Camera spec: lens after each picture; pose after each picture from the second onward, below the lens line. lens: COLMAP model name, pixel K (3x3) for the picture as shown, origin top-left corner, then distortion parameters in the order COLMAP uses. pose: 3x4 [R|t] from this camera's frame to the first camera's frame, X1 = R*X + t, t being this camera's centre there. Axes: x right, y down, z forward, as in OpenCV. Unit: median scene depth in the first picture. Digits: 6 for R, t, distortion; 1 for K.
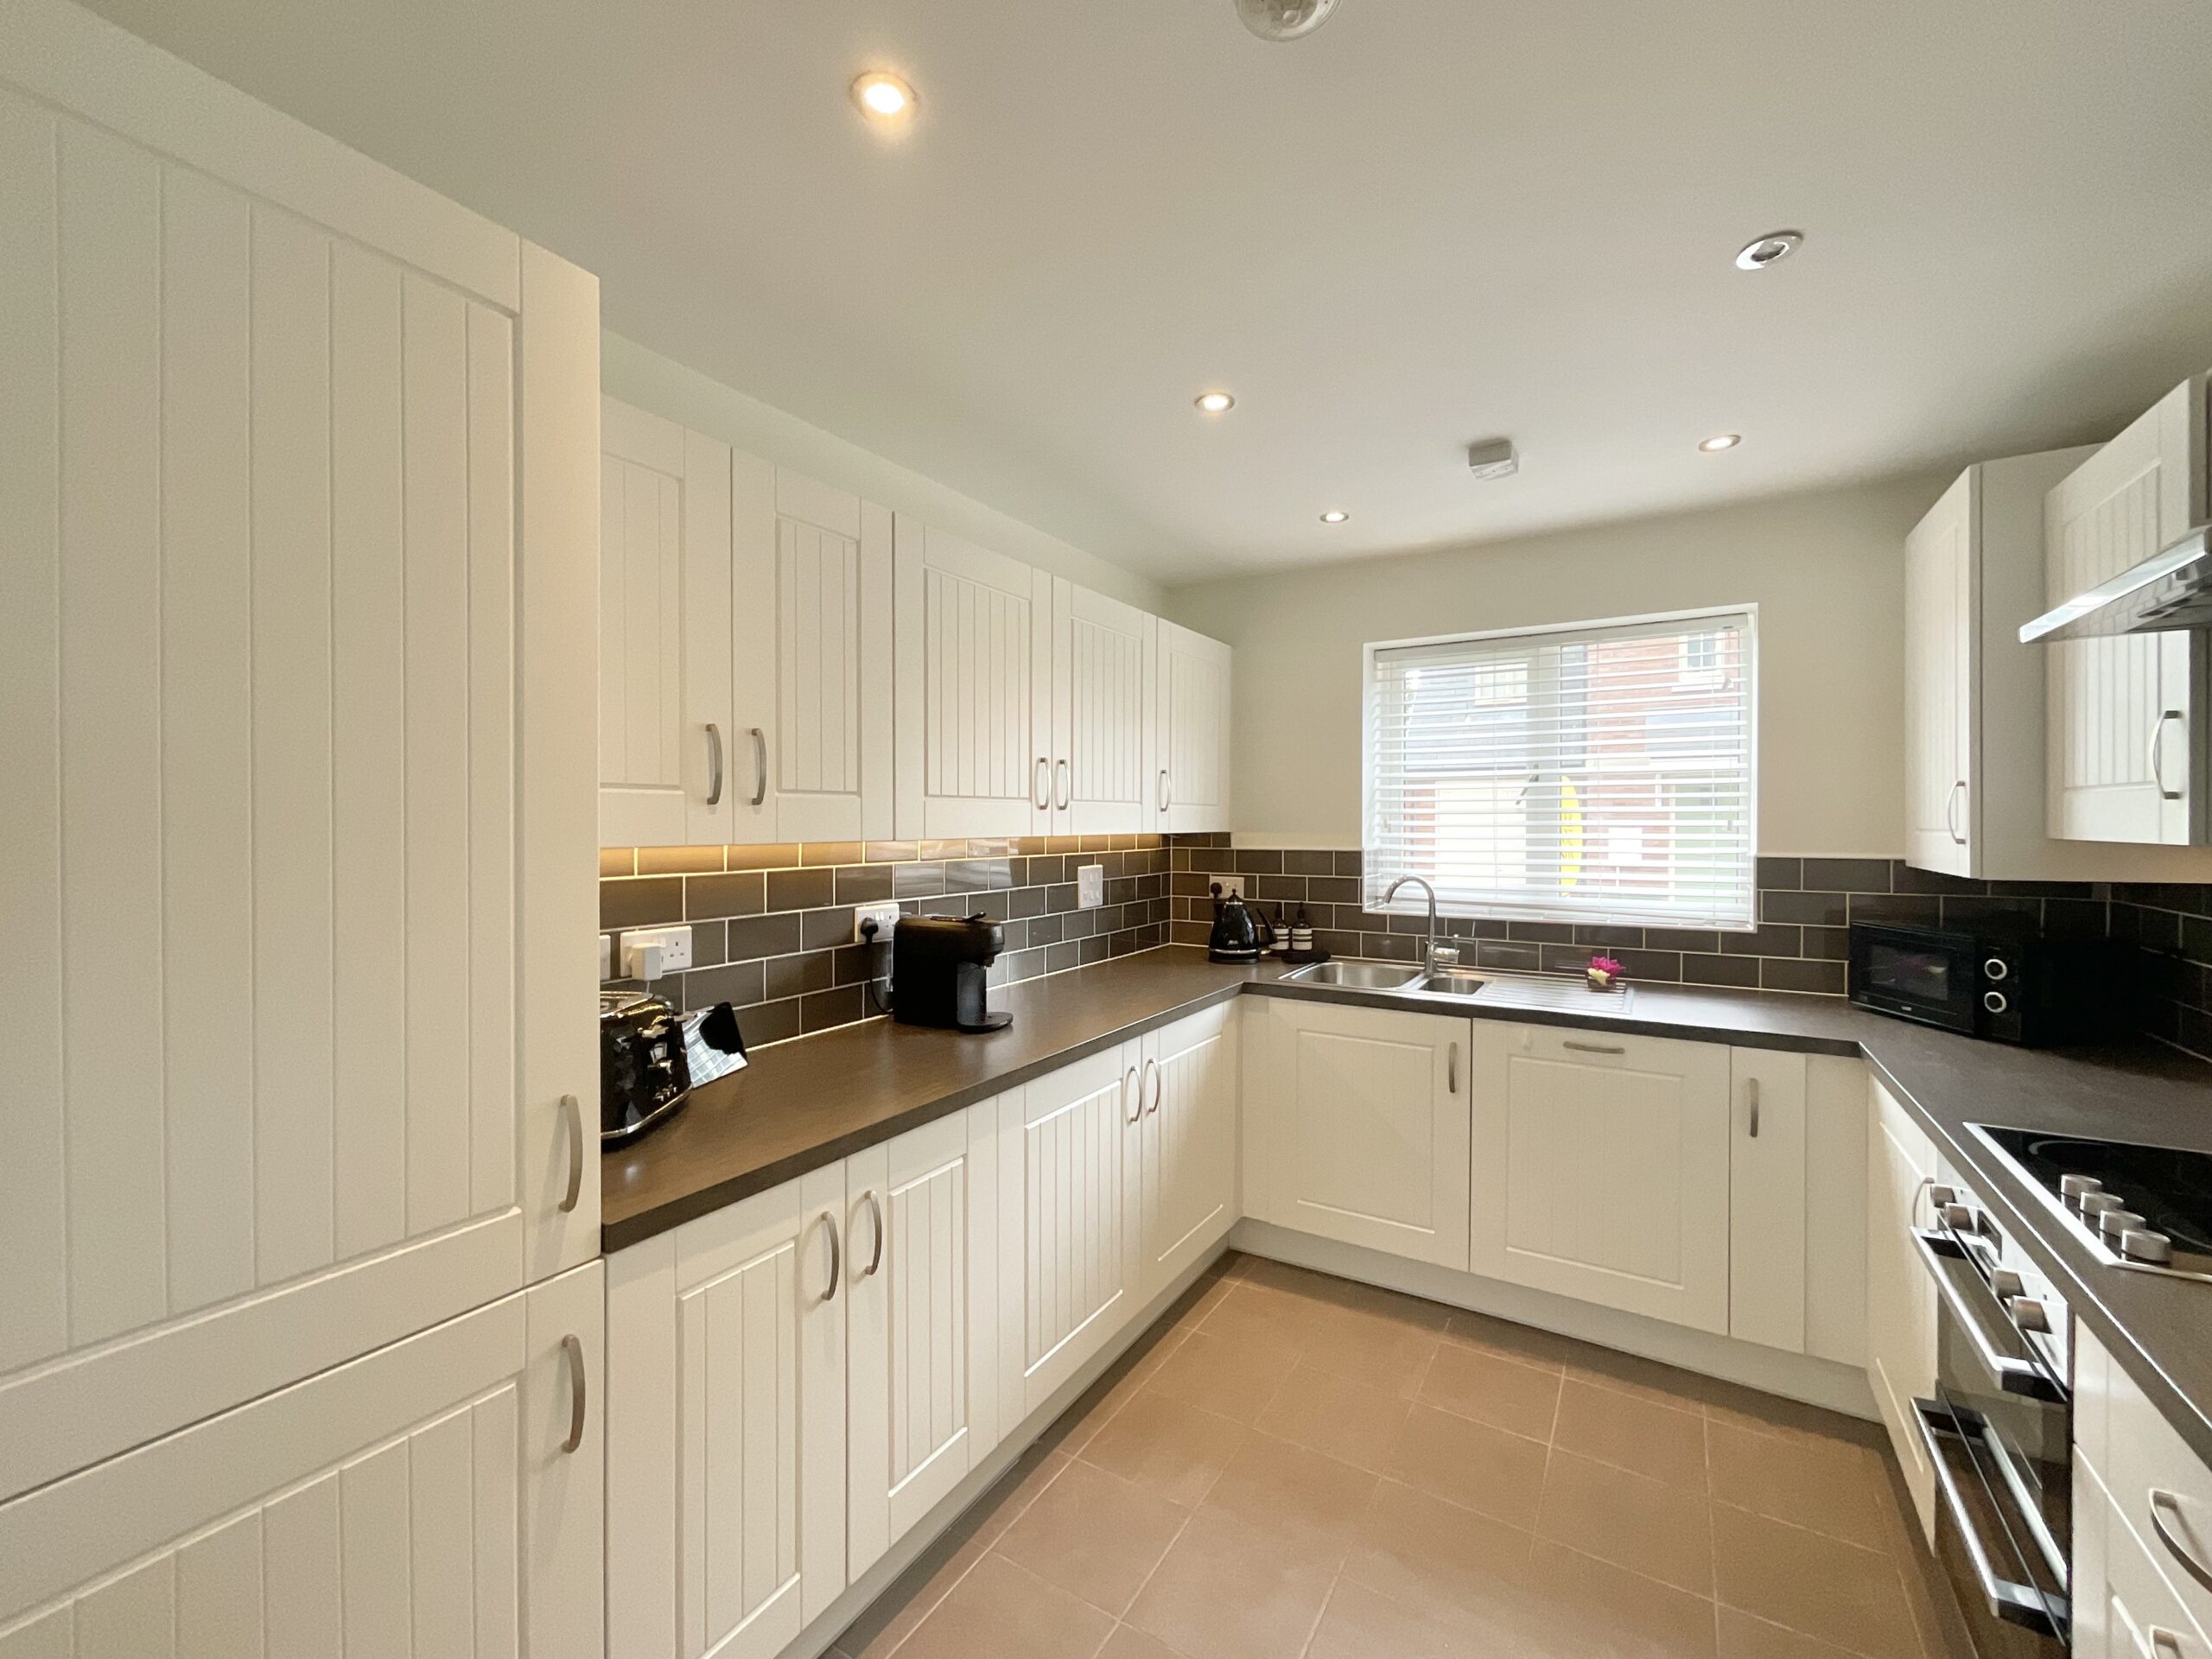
lens RADIAL K [[906.0, 0, 1108.9], [0, 906.0, 825.3], [0, 0, 1]] dist [0.000328, -0.000133]
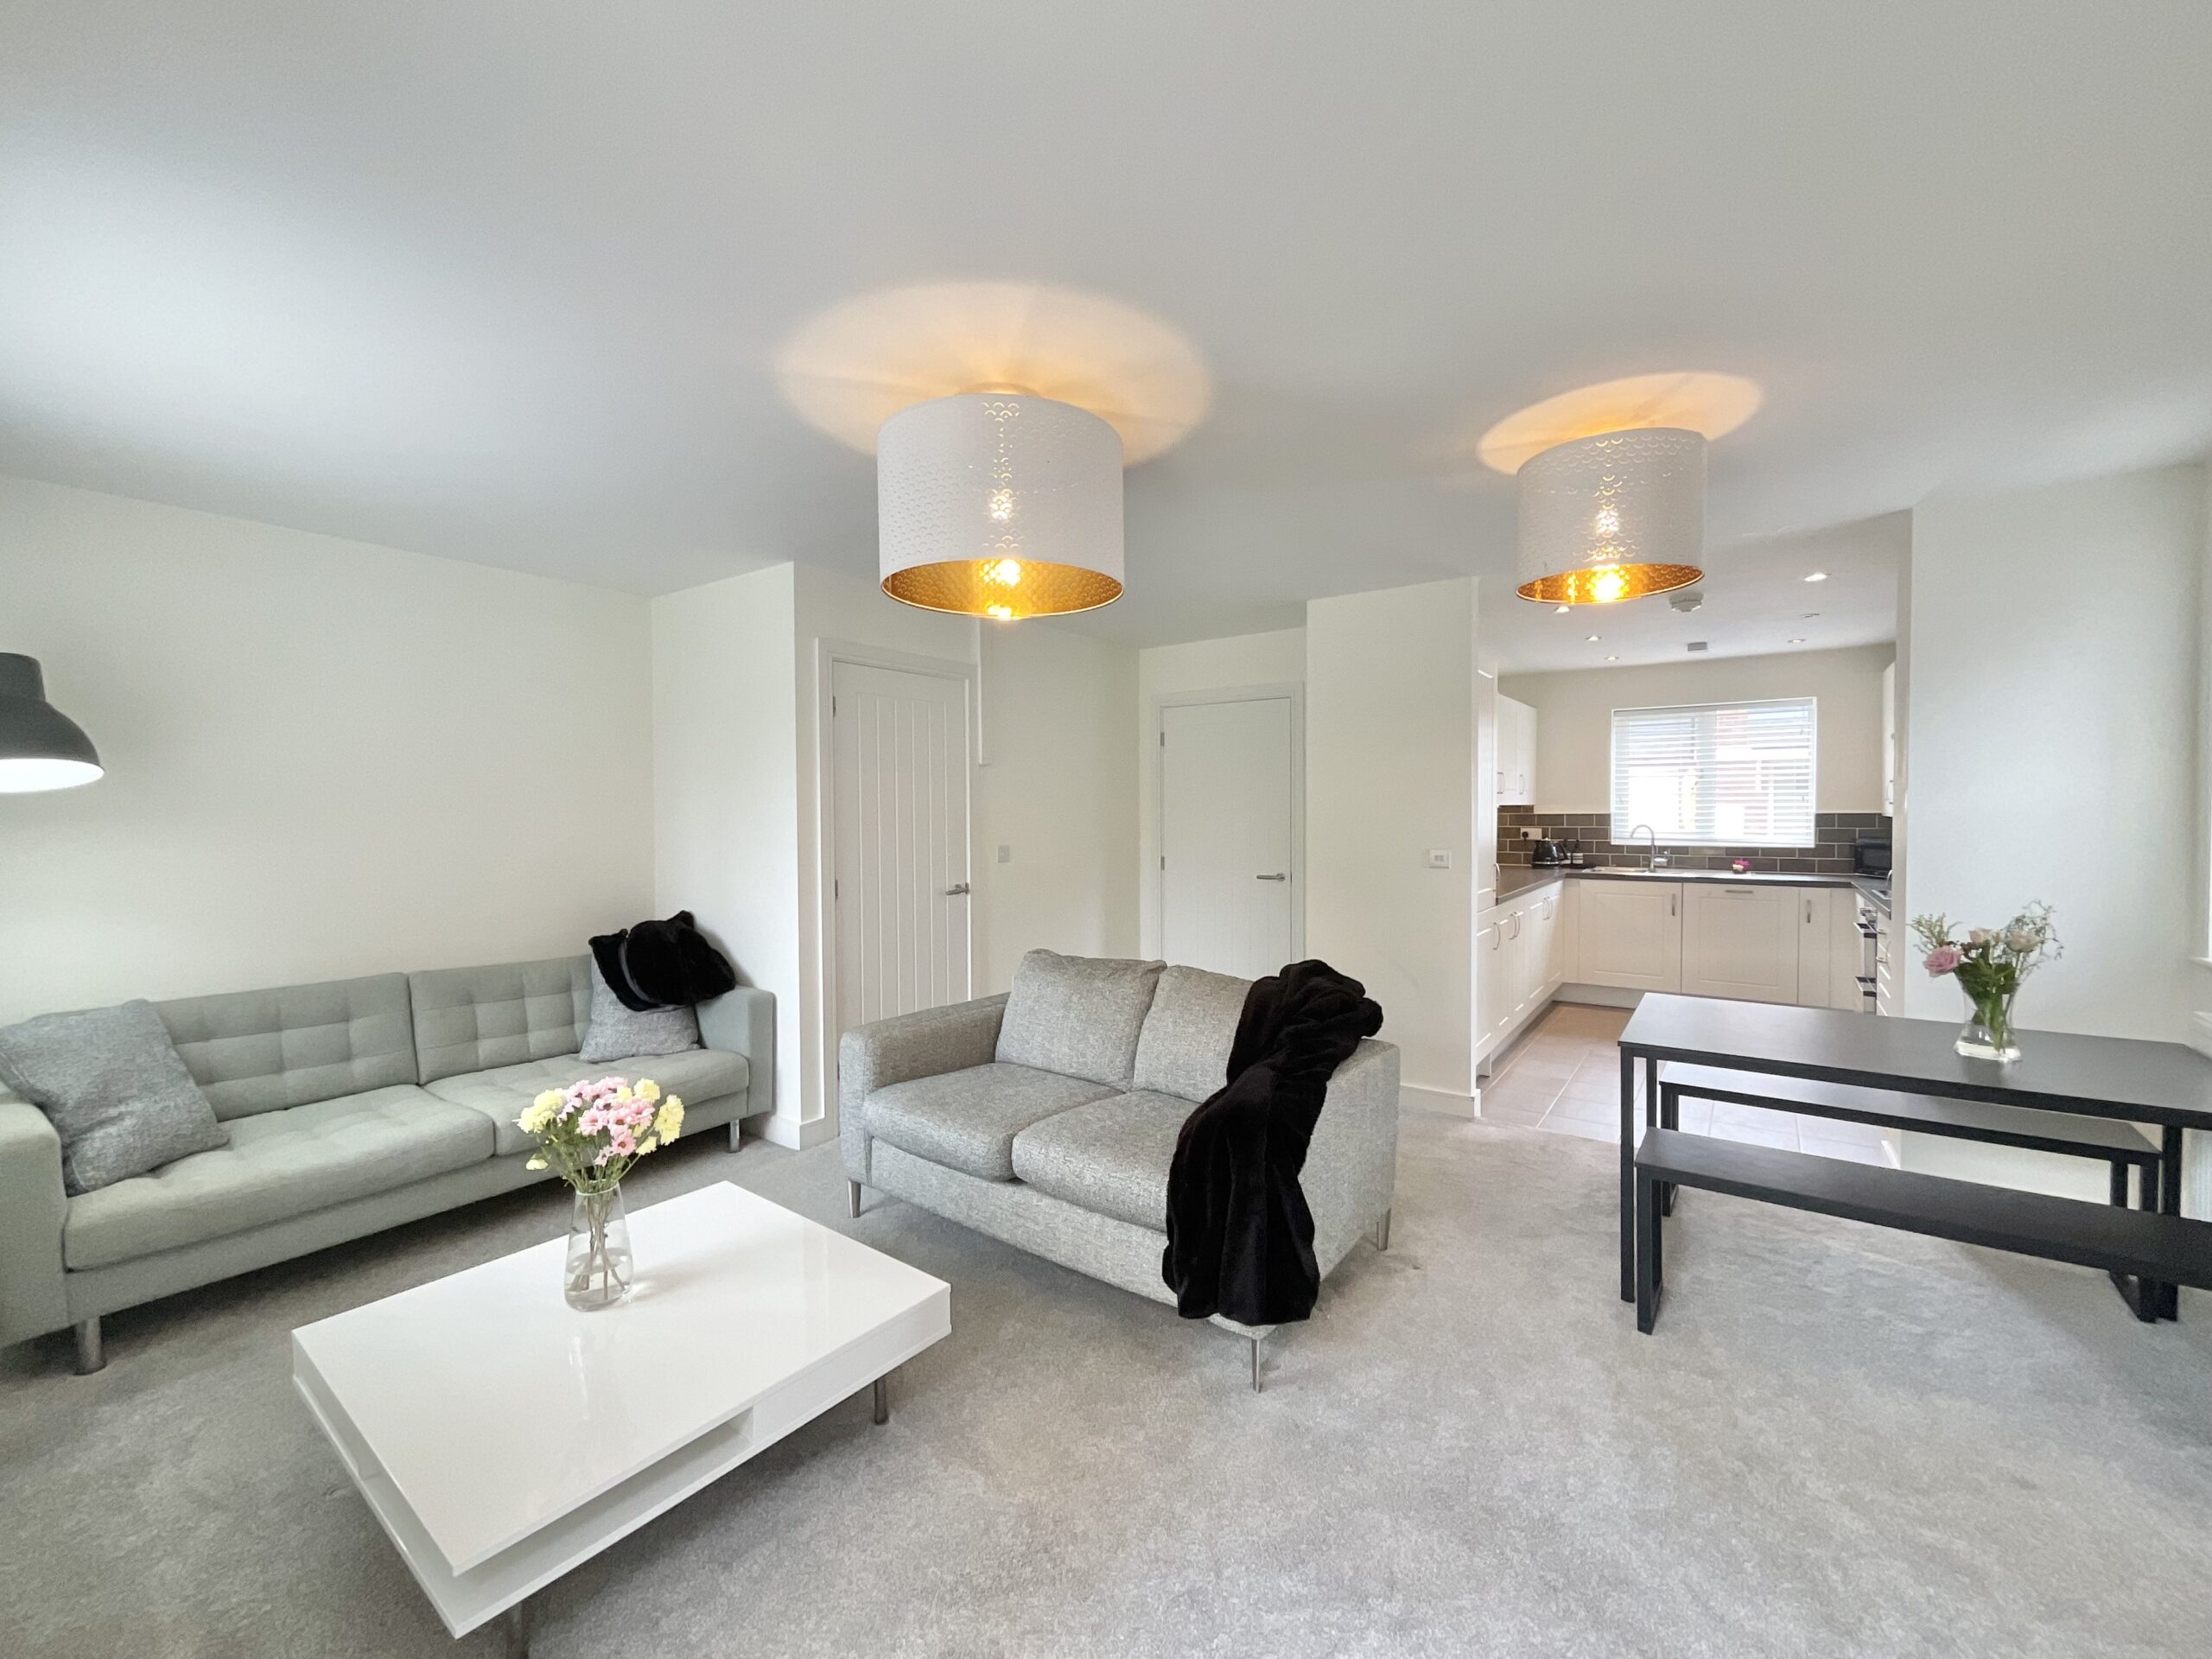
lens RADIAL K [[896.3, 0, 1106.0], [0, 896.3, 829.5], [0, 0, 1]] dist [0.002784, 0.000188]
pose [[0.996597, -0.003098, -0.082365, -0.776187], [0.004719, 0.999799, 0.019491, 0.021941], [0.082289, -0.019813, 0.996412, -1.241466]]
